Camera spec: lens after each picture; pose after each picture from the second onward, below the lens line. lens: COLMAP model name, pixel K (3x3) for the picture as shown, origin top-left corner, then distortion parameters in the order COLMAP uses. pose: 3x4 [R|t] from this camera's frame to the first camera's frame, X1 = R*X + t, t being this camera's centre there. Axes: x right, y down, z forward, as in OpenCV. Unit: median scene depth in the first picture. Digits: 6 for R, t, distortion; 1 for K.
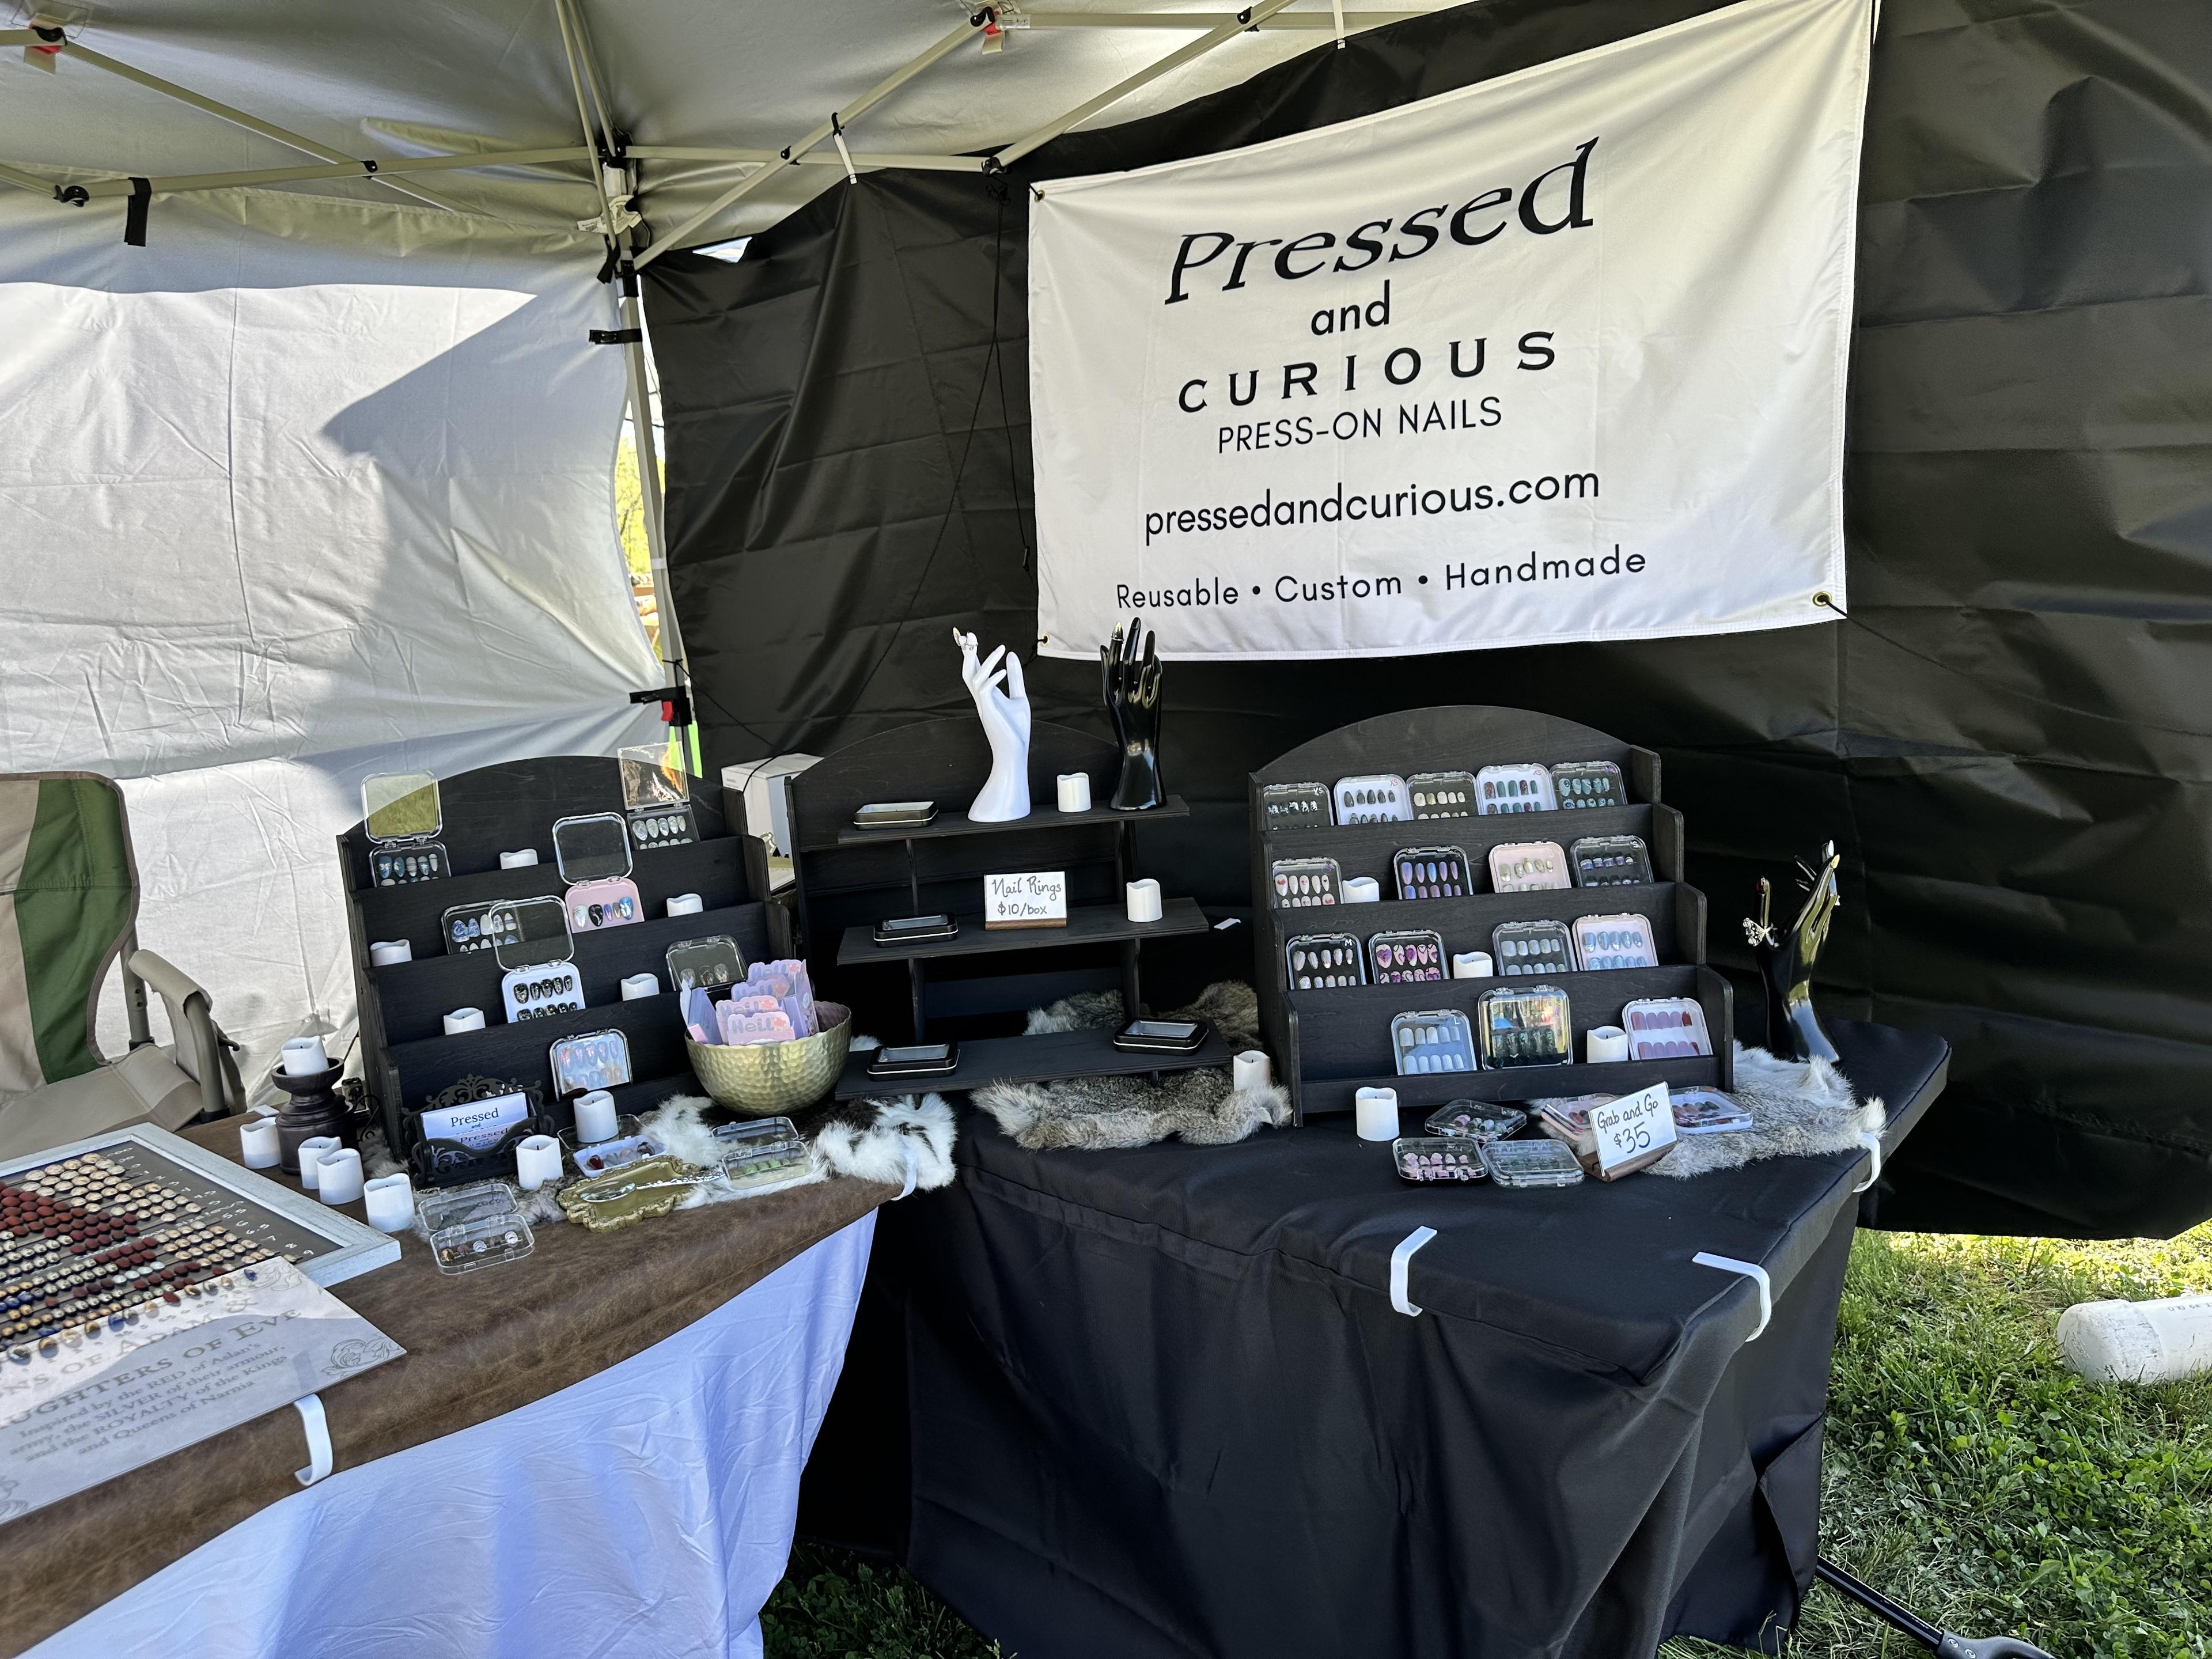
lens RADIAL K [[1522.6, 0, 1112.2], [0, 1522.6, 816.1], [0, 0, 1]] dist [0.015087, -0.026923]
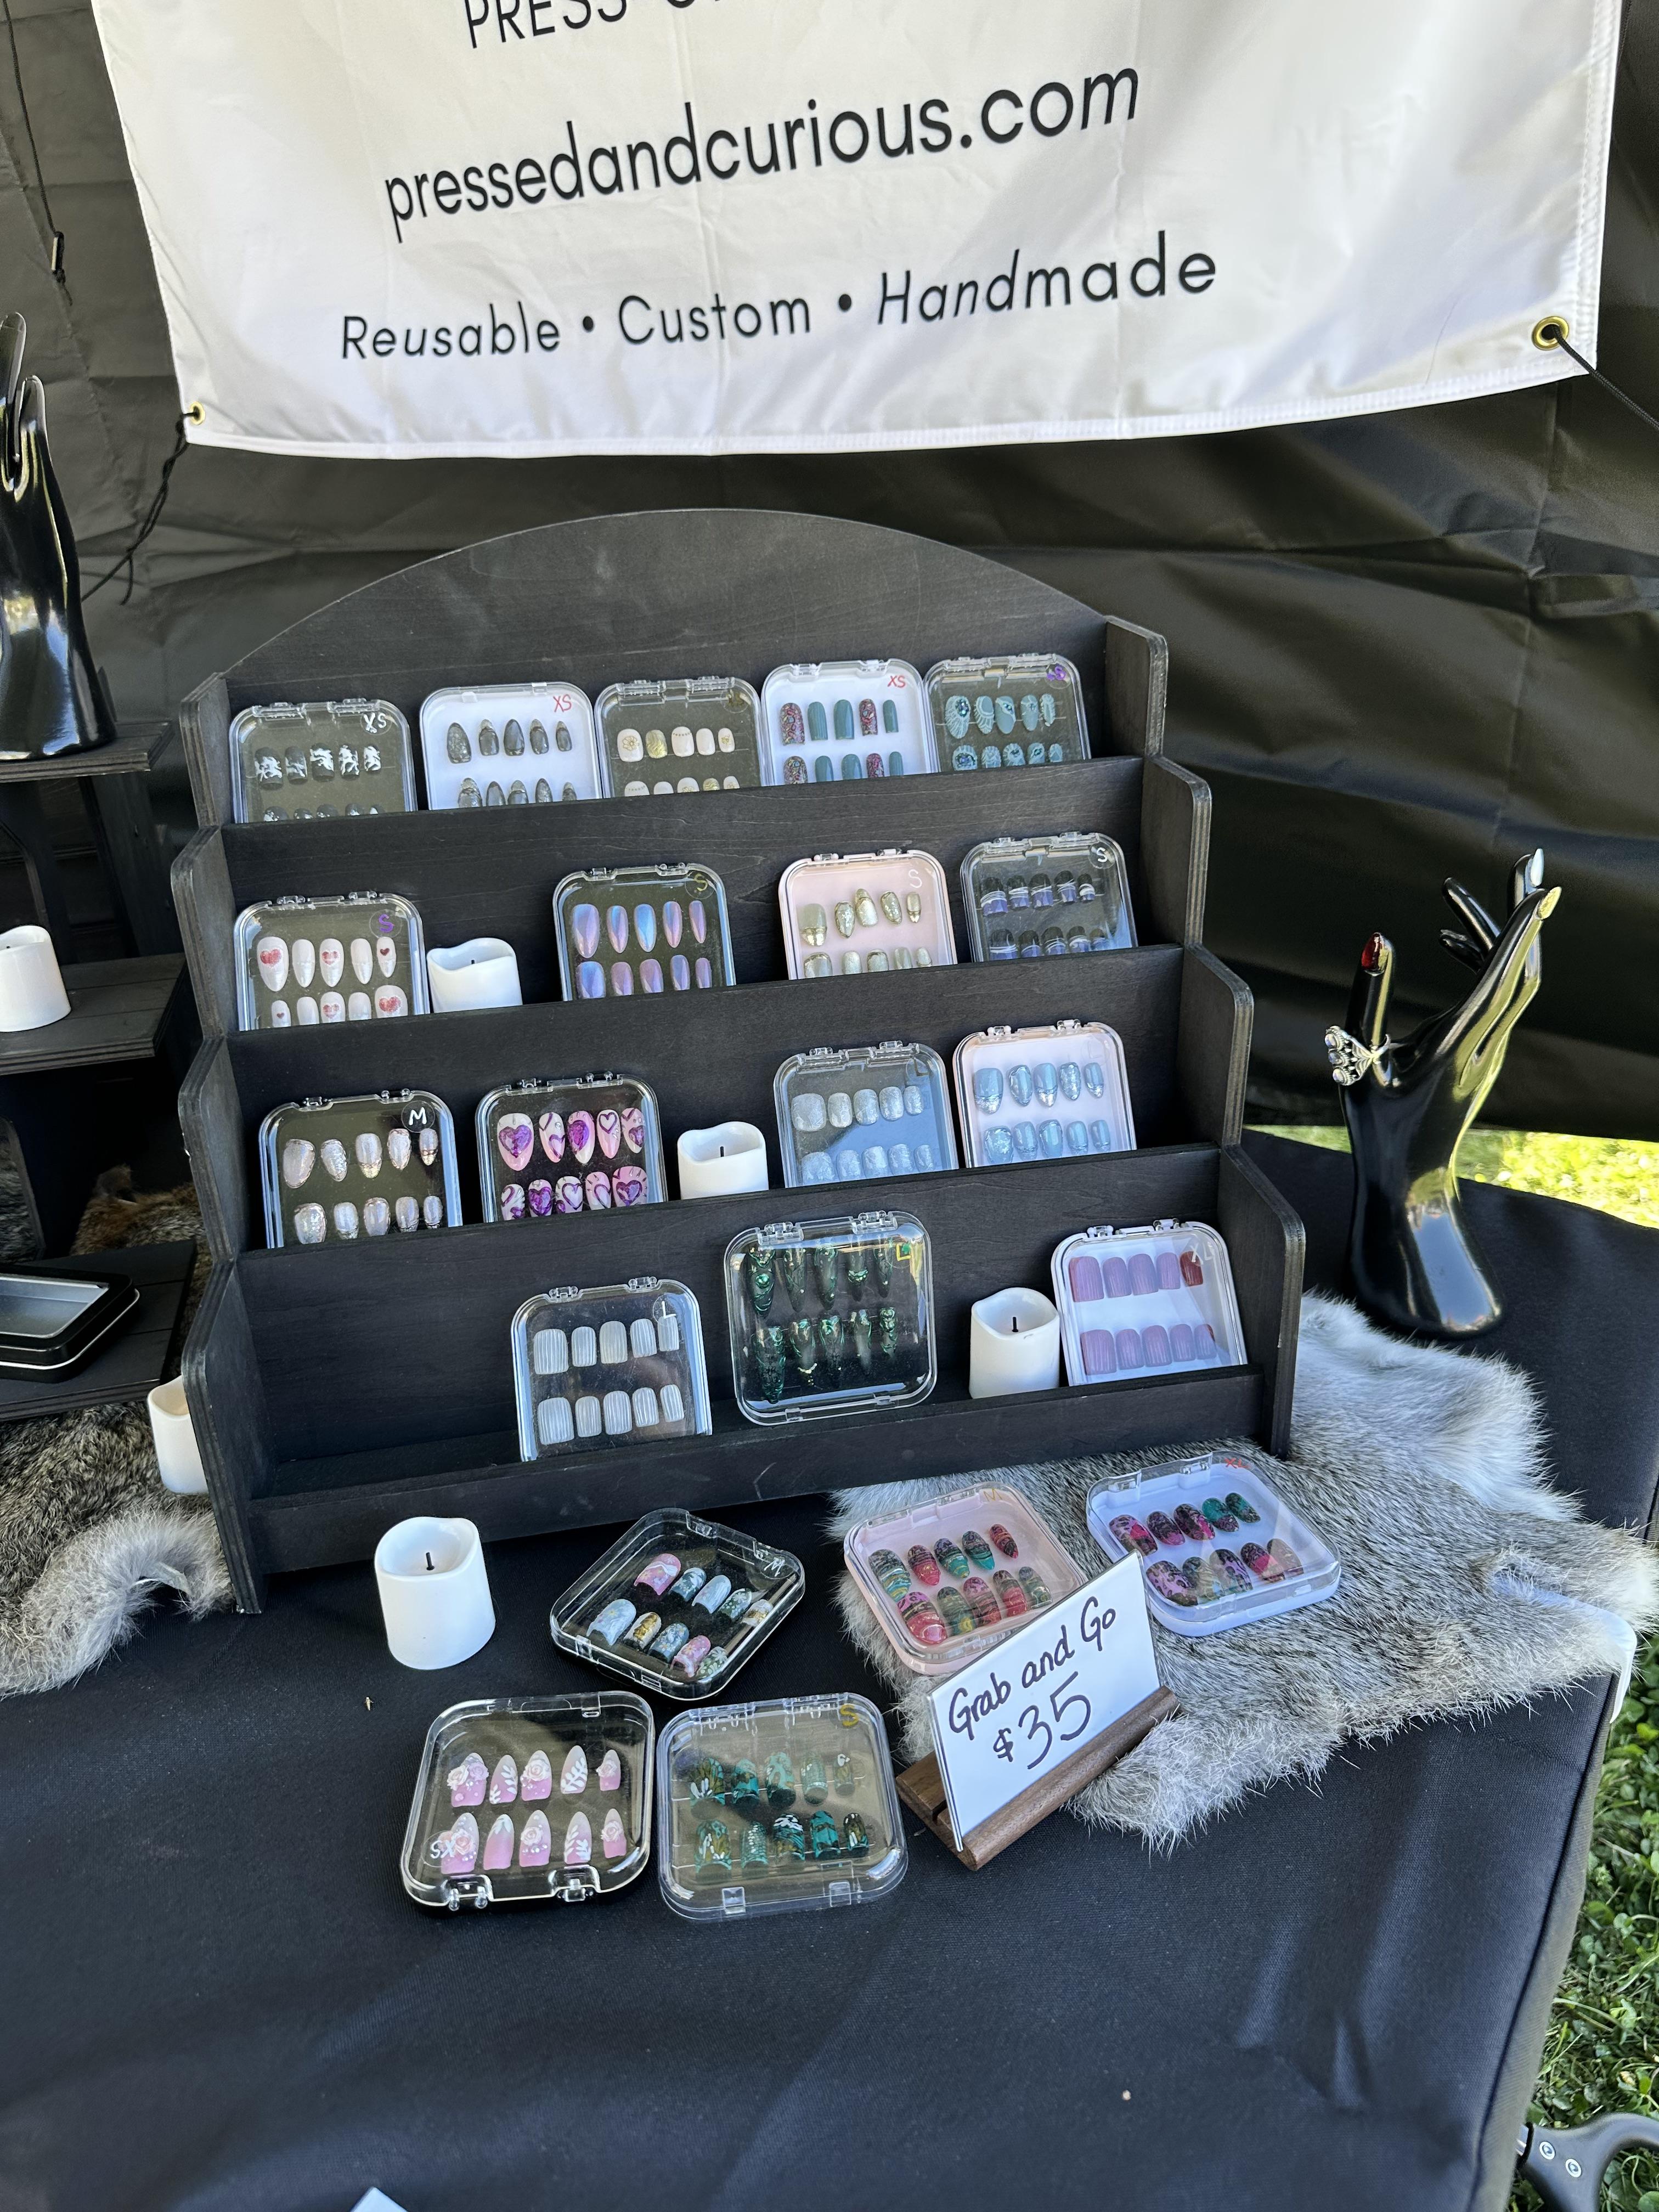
lens RADIAL K [[1411.4, 0, 893.3], [0, 1411.4, 1113.3], [0, 0, 1]] dist [0.110858, -0.001793]
pose [[0.986636, -0.045874, 0.156347, 0.210139], [0.000910, 0.961083, 0.276257, -0.022715], [-0.162935, -0.272423, 0.948282, 0.583711]]
